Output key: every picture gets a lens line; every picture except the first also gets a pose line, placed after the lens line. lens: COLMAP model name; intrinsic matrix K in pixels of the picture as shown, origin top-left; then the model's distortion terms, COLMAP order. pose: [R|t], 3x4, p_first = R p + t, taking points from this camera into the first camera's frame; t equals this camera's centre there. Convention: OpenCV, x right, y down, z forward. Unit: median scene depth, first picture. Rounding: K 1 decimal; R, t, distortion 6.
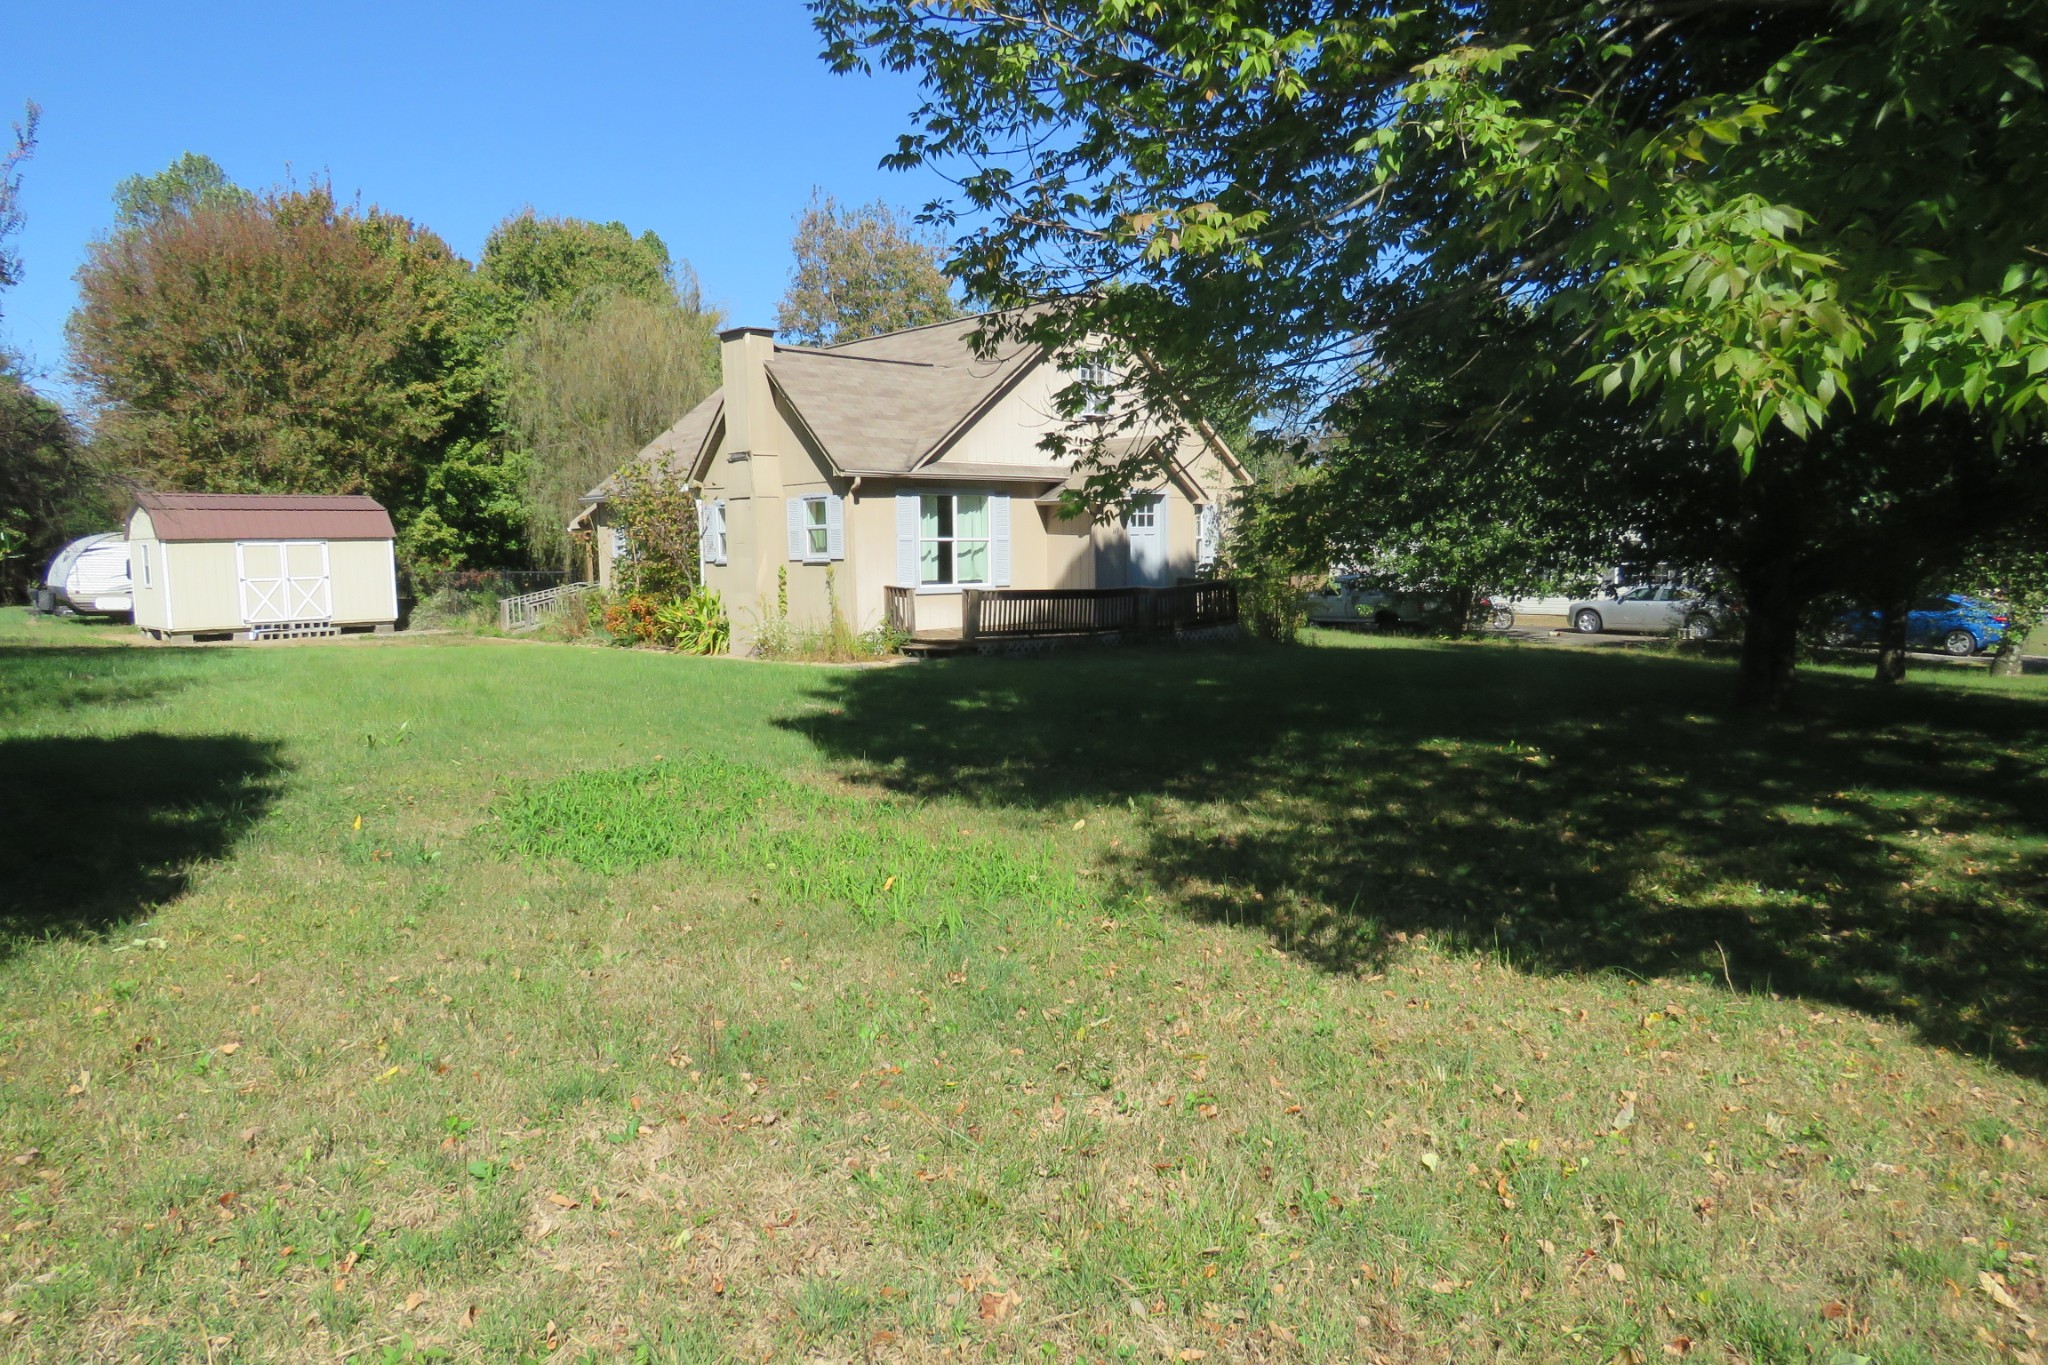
lens RADIAL K [[1330.2, 0, 1009.9], [0, 1330.2, 681.5], [0, 0, 1]] dist [-0.009063, -0.002873]
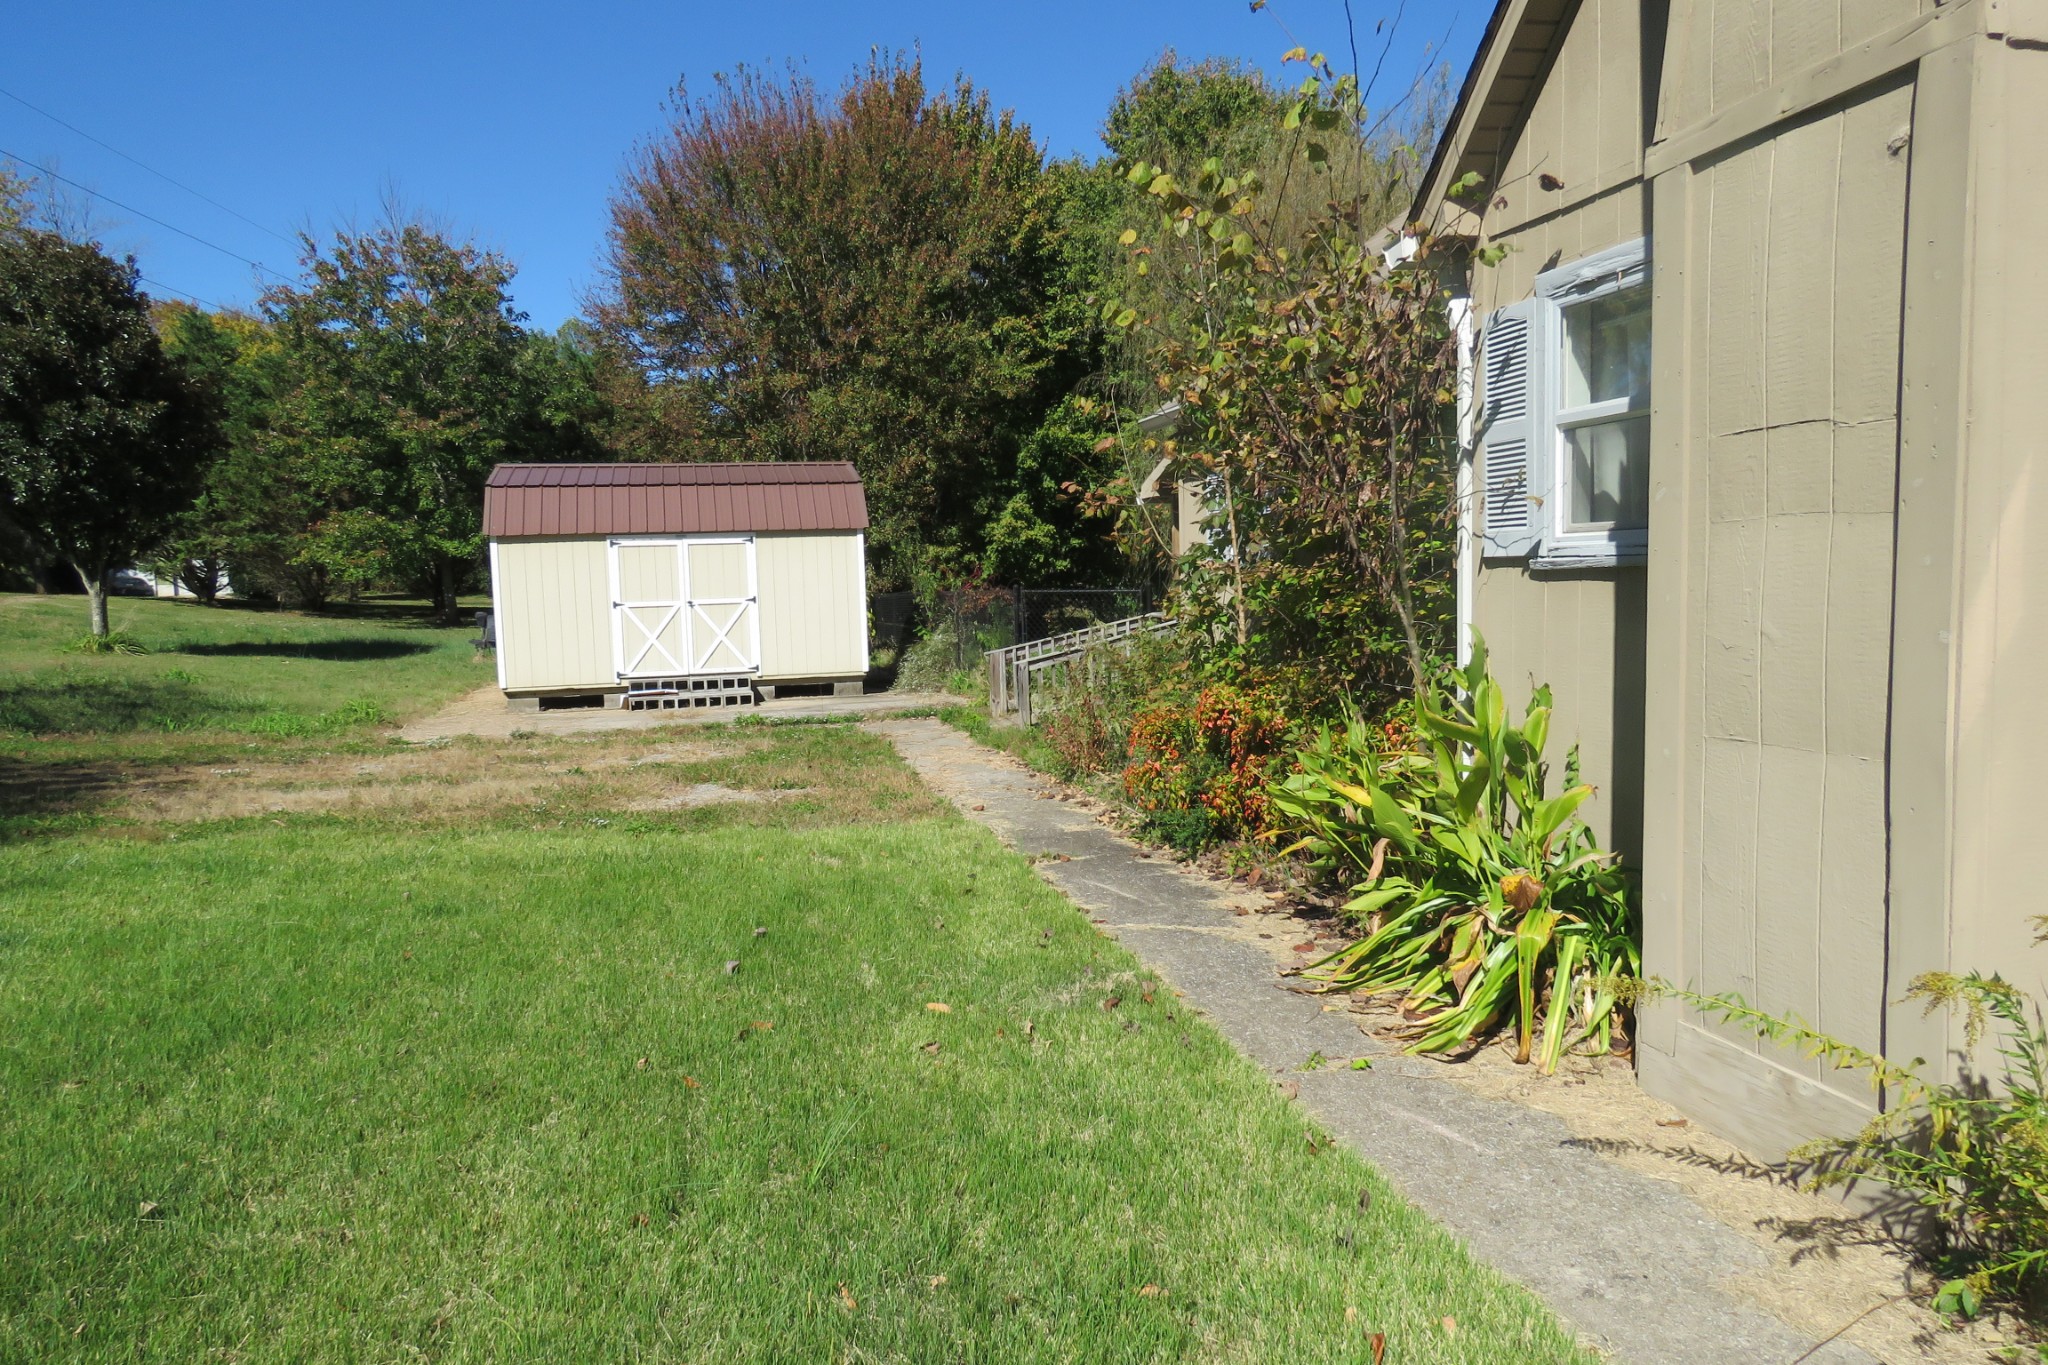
lens RADIAL K [[1330.2, 0, 1009.9], [0, 1330.2, 681.5], [0, 0, 1]] dist [-0.009063, -0.002873]
pose [[0.873267, 0.032465, -0.486158, -0.101516], [-0.035850, 0.999354, 0.002341, -0.036001], [0.485920, 0.015384, 0.873868, 0.409313]]
